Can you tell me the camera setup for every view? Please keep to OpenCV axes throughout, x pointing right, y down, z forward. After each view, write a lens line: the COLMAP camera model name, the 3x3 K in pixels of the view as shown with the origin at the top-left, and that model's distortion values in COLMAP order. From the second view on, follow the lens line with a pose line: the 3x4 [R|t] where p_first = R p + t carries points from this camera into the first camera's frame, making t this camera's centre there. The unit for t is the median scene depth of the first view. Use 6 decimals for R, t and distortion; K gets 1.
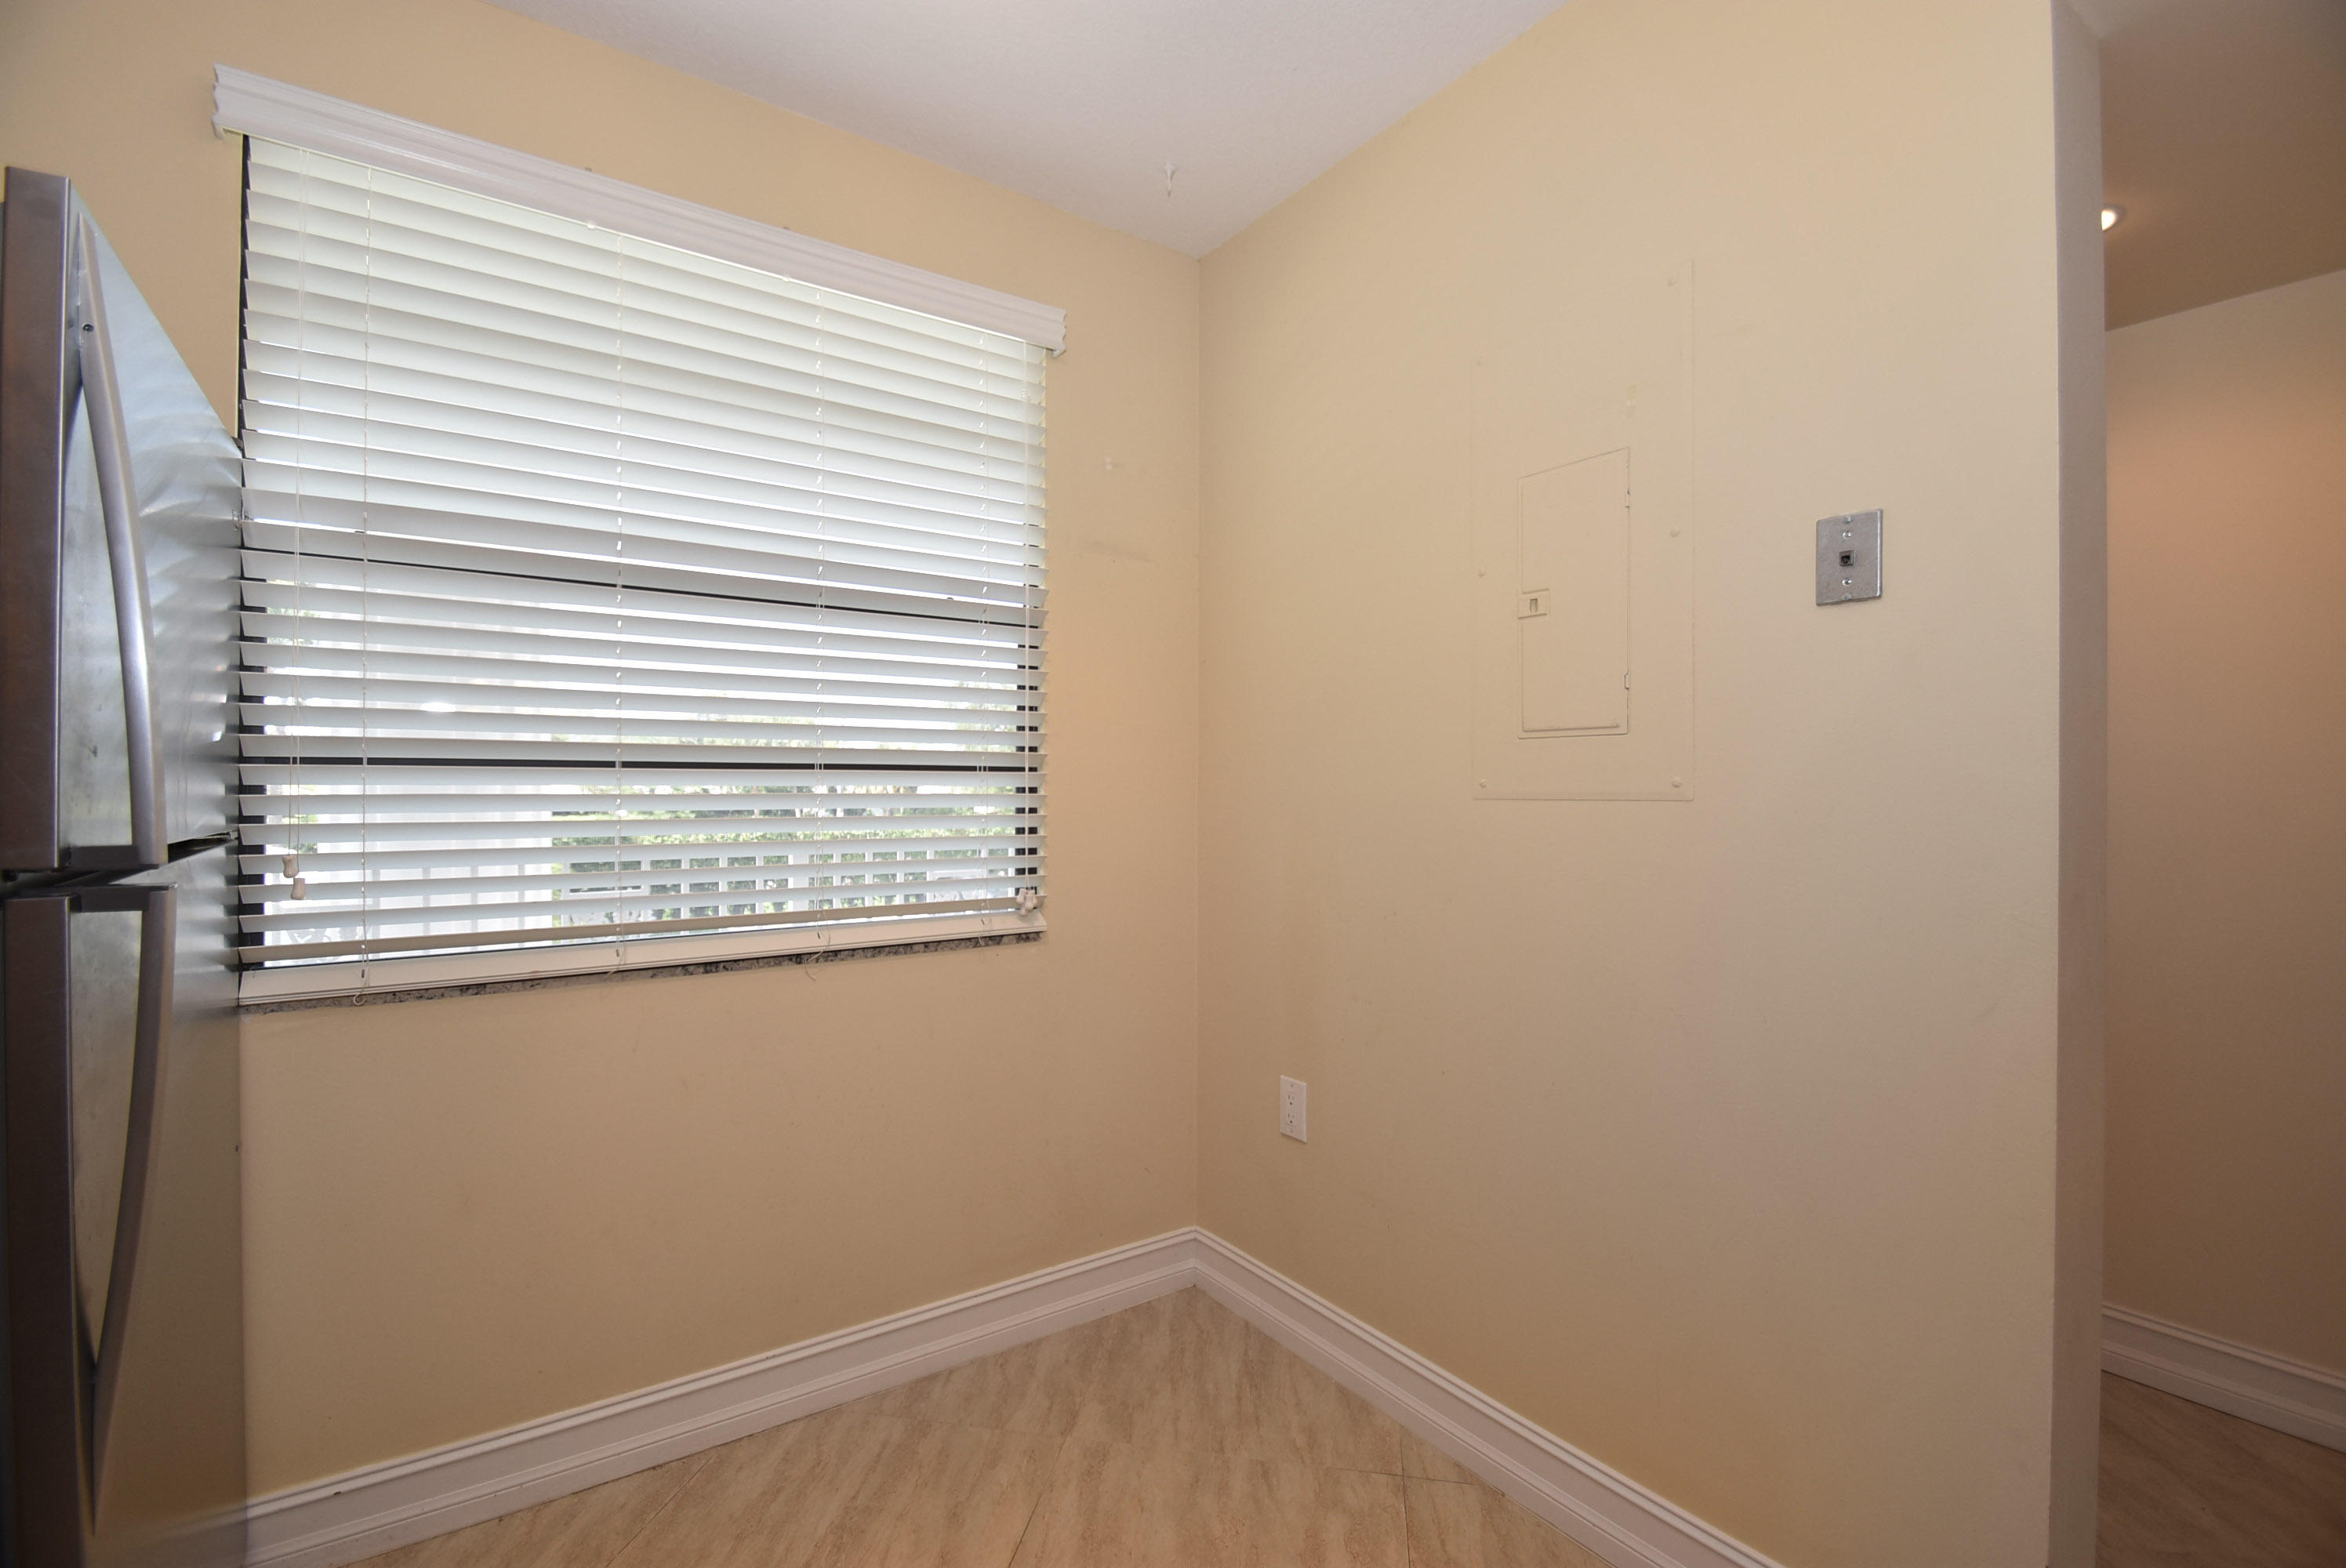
lens RADIAL K [[1025.6, 0, 1163.5], [0, 1025.6, 782.0], [0, 0, 1]] dist [0.010422, -0.017193]
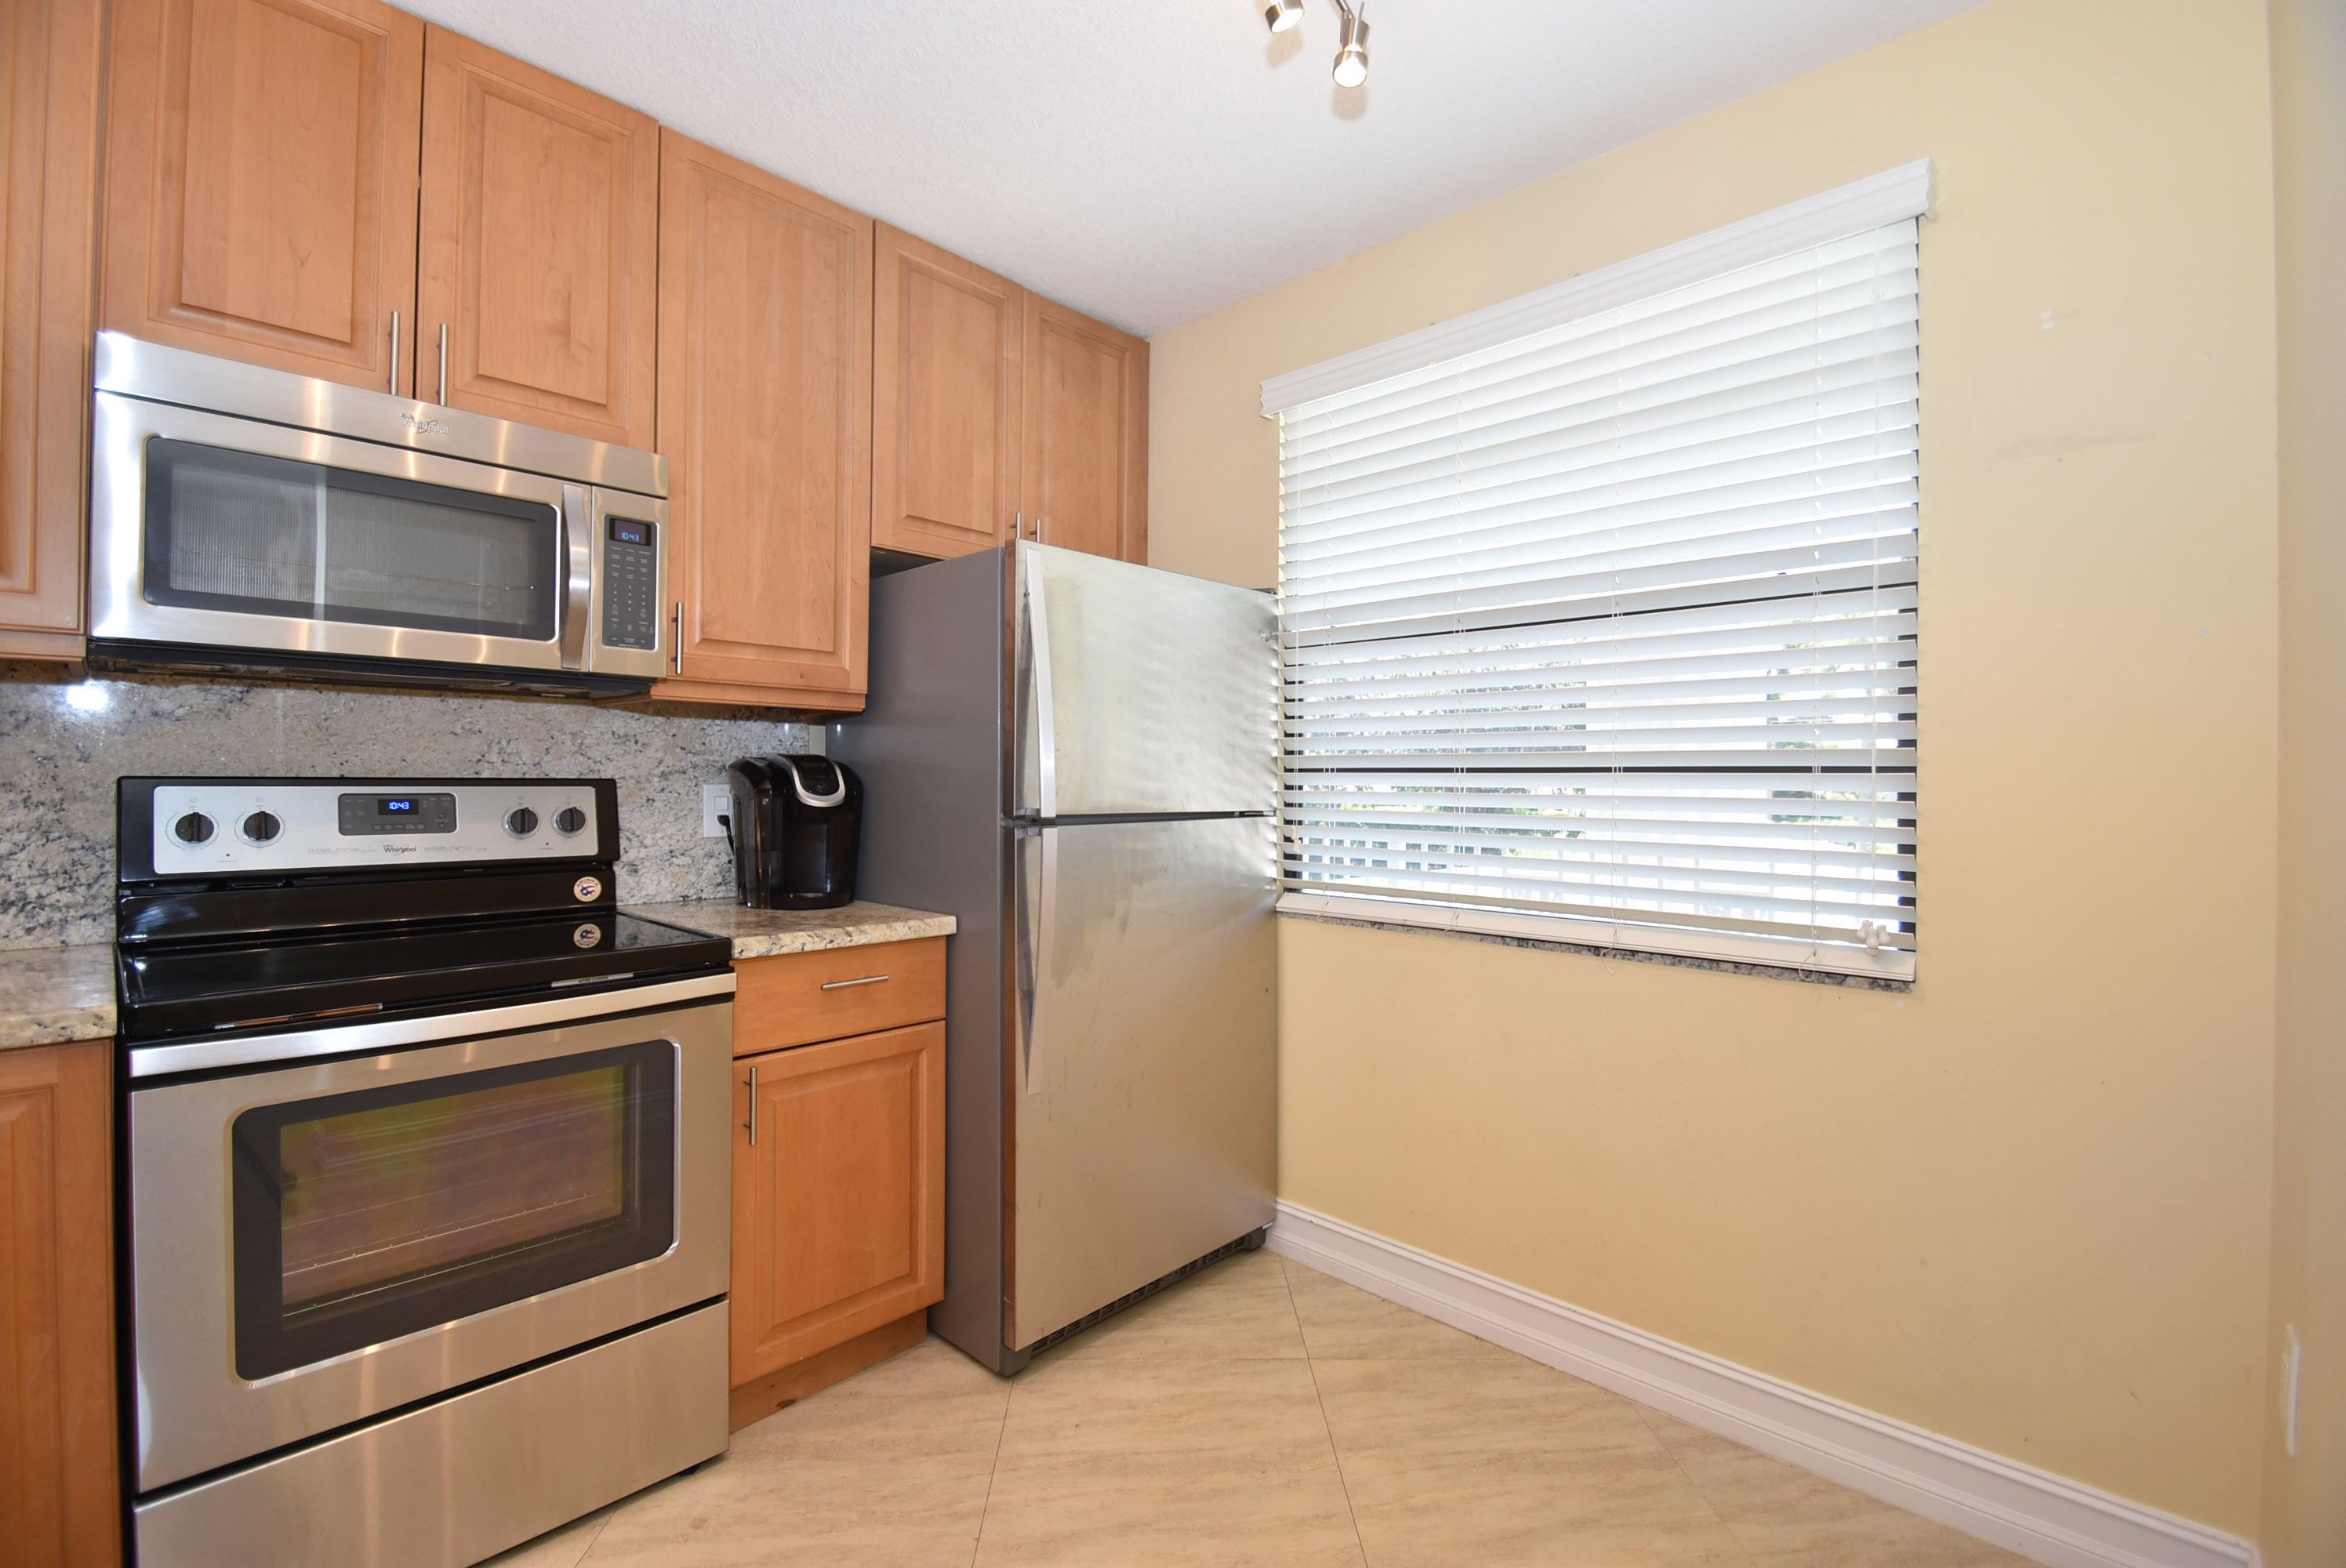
lens RADIAL K [[1025.6, 0, 1163.5], [0, 1025.6, 782.0], [0, 0, 1]] dist [0.010422, -0.017193]
pose [[0.196901, -0.002045, -0.980421, 0.599410], [-0.005644, 0.999979, -0.003219, 0.003631], [0.980407, 0.006167, 0.196886, 0.351305]]
